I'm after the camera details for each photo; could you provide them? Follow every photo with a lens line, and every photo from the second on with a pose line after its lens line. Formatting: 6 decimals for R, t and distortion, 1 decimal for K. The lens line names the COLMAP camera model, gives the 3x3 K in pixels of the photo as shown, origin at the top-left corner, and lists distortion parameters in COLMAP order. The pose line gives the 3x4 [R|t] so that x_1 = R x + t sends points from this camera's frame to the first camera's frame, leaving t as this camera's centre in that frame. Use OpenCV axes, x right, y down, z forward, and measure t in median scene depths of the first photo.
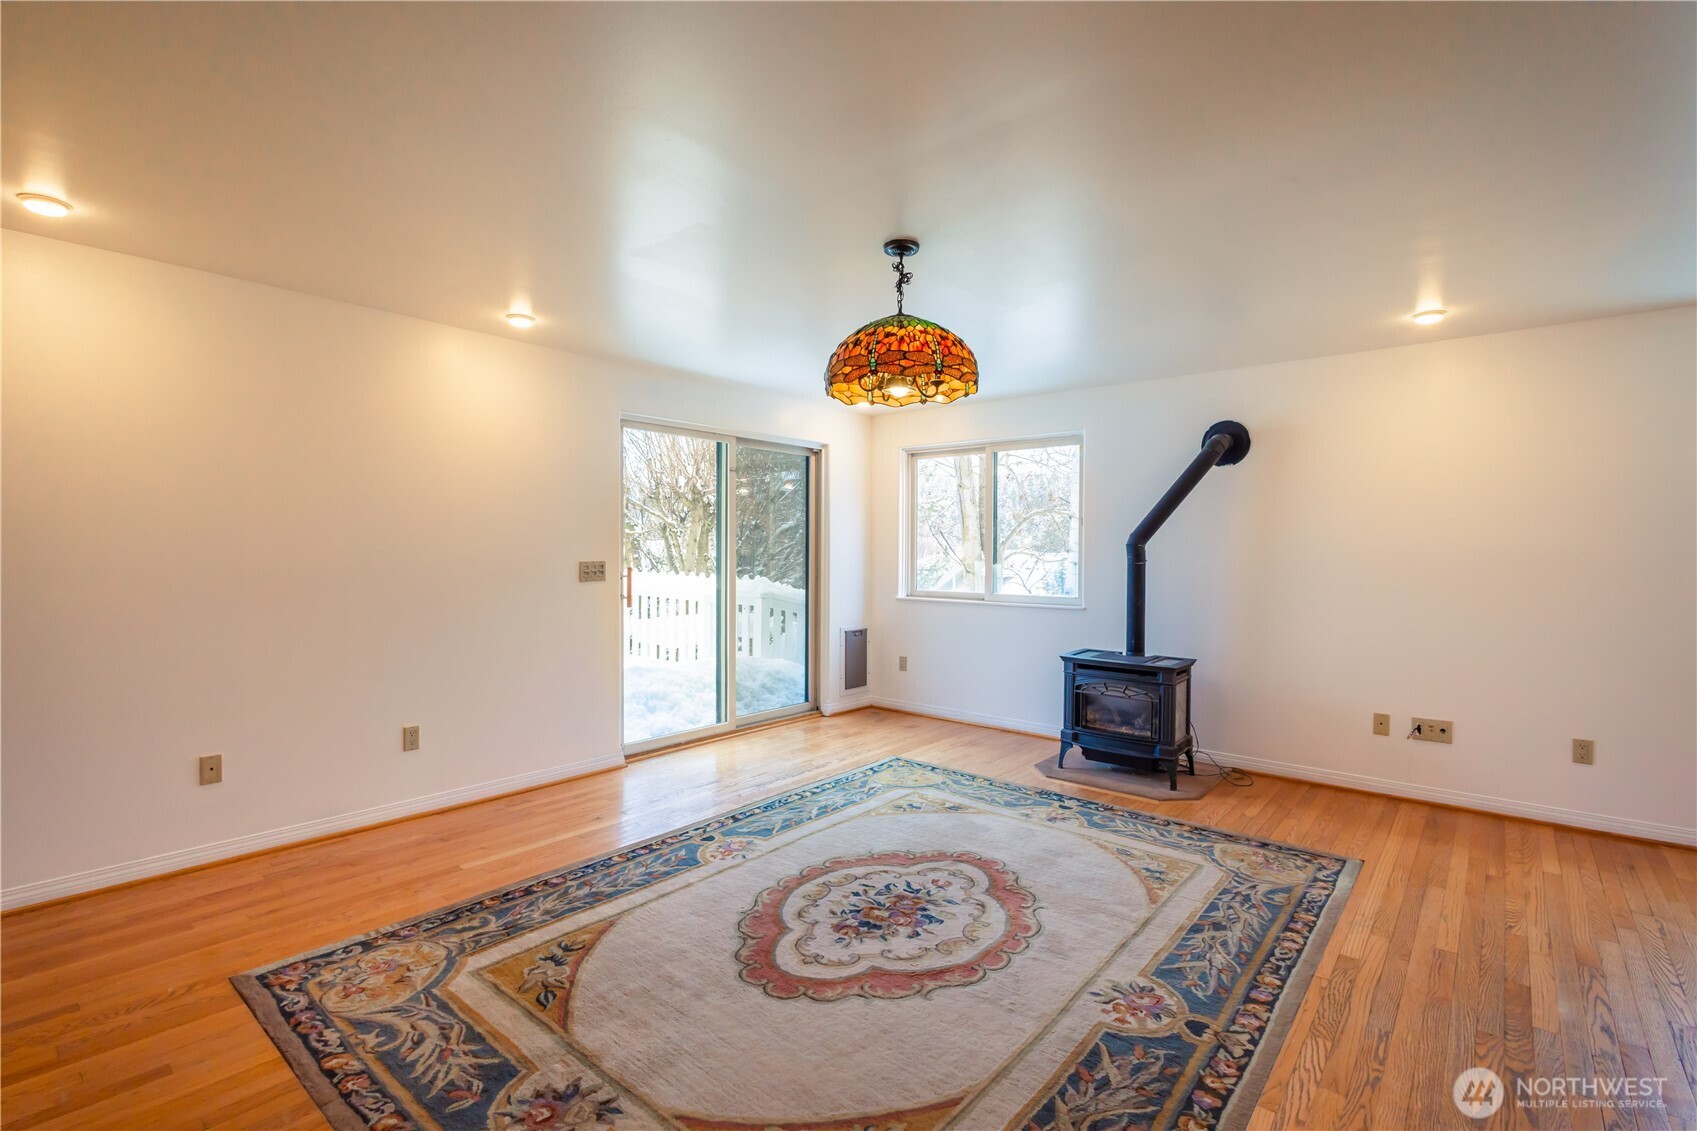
lens RADIAL K [[768.9, 0, 854.4], [0, 768.9, 563.6], [0, 0, 1]] dist [0.006260, -0.000257]
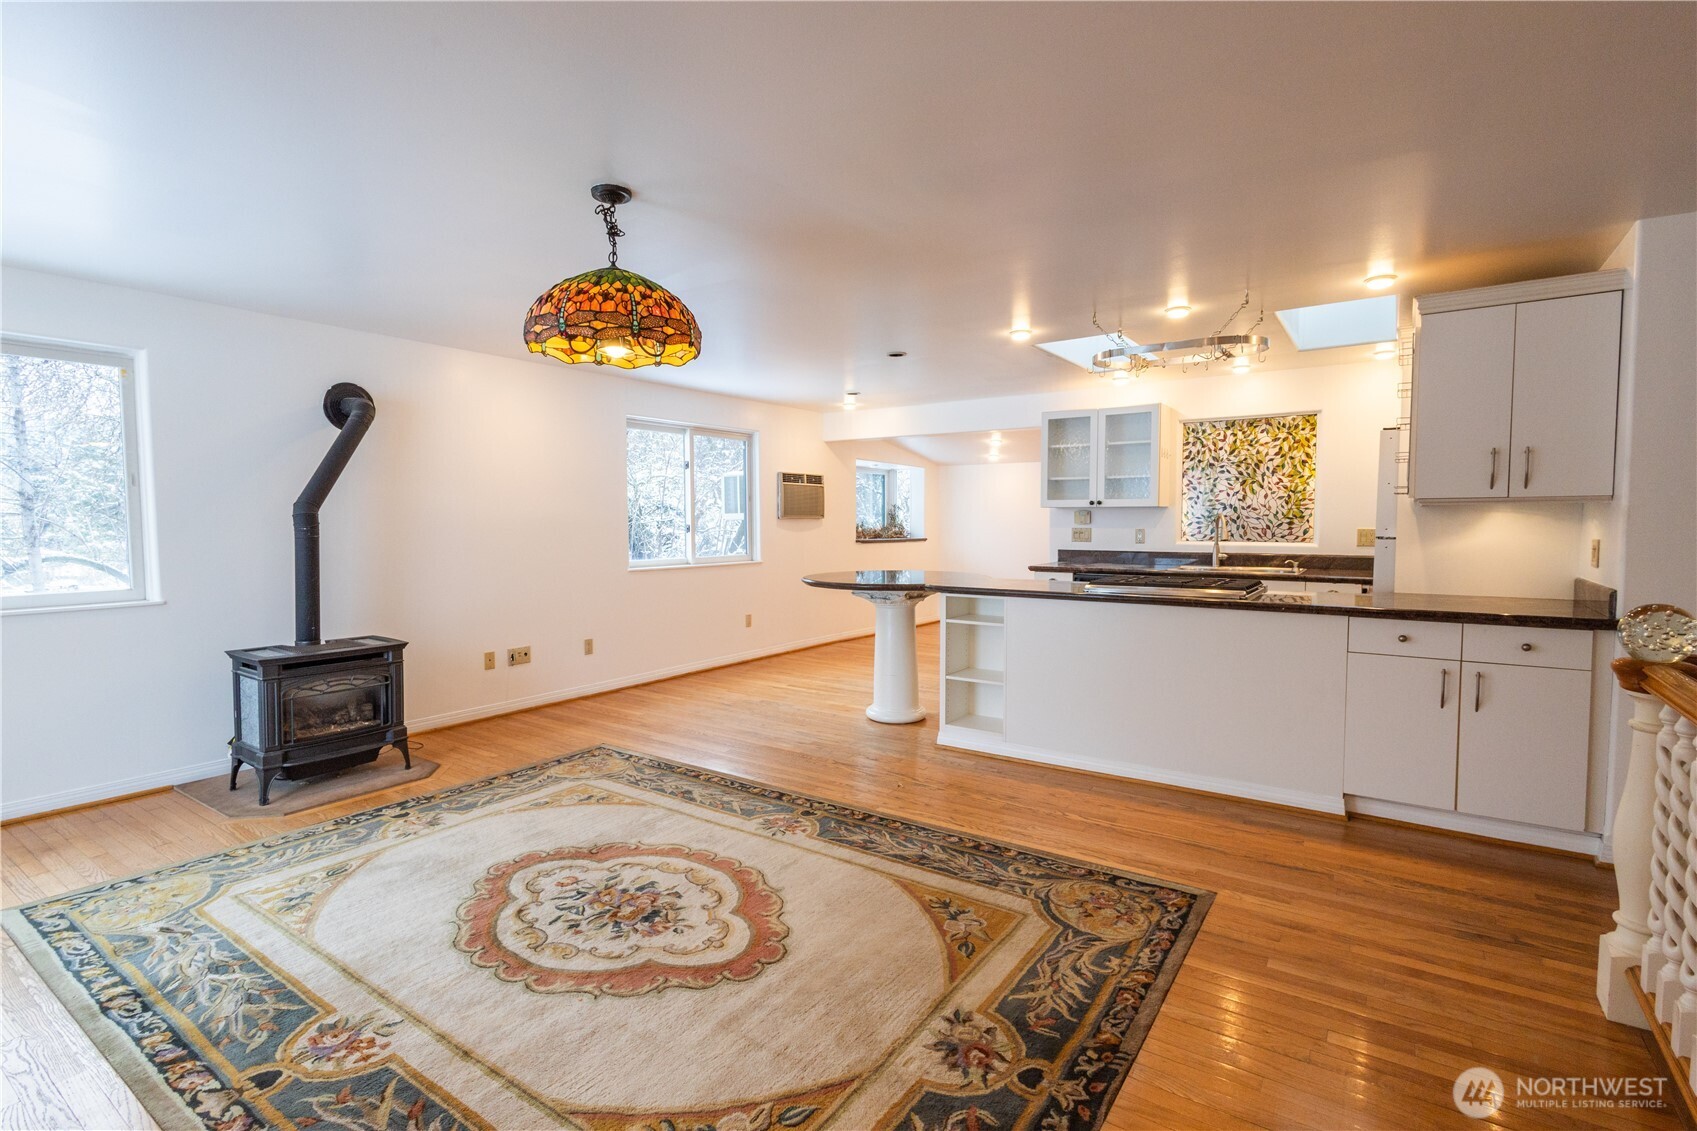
lens RADIAL K [[792.2, 0, 842.0], [0, 792.2, 561.3], [0, 0, 1]] dist [0.003428, -0.000116]
pose [[-0.077757, -0.059005, 0.995225, -0.729884], [0.018538, 0.997989, 0.060617, -0.019704], [-0.996800, 0.023162, -0.076506, 0.634970]]
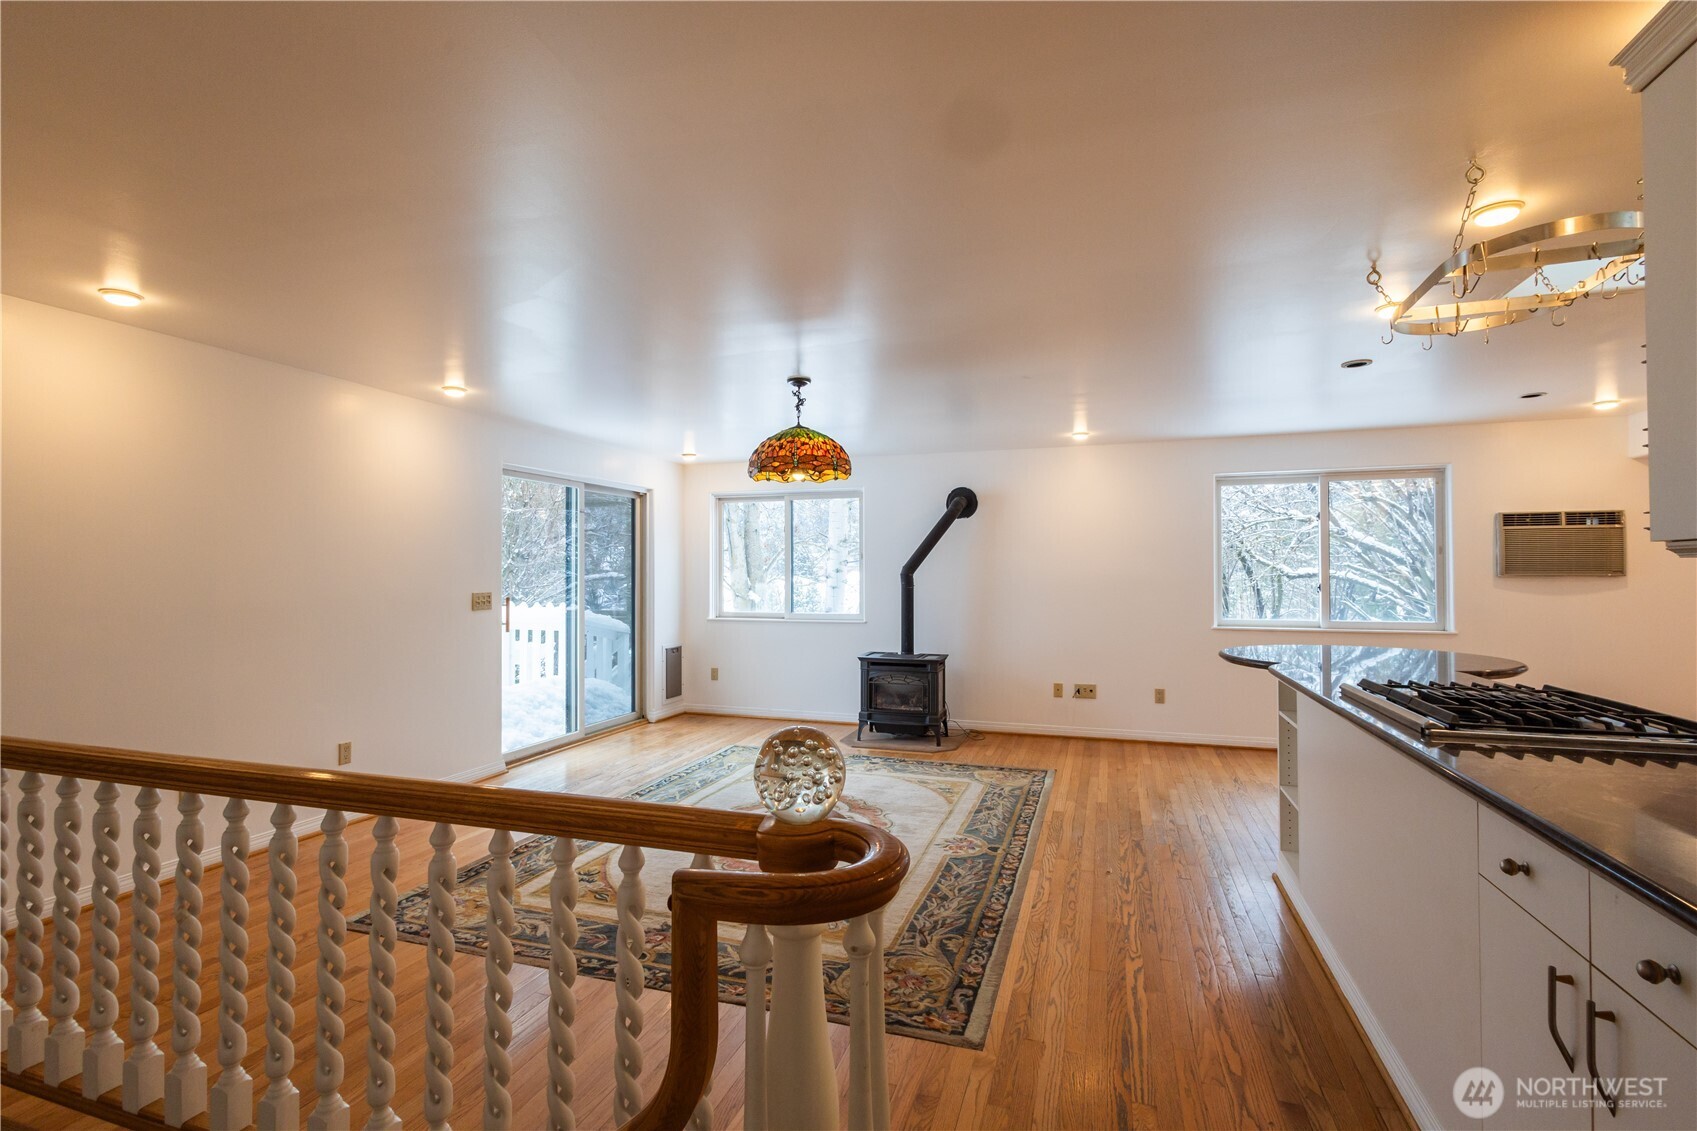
lens RADIAL K [[768.9, 0, 854.4], [0, 768.9, 563.6], [0, 0, 1]] dist [0.006260, -0.000257]
pose [[0.929030, -0.002305, 0.369996, -0.311899], [0.013723, 0.999507, -0.028230, -0.007750], [-0.369749, 0.031304, 0.928604, -0.337201]]
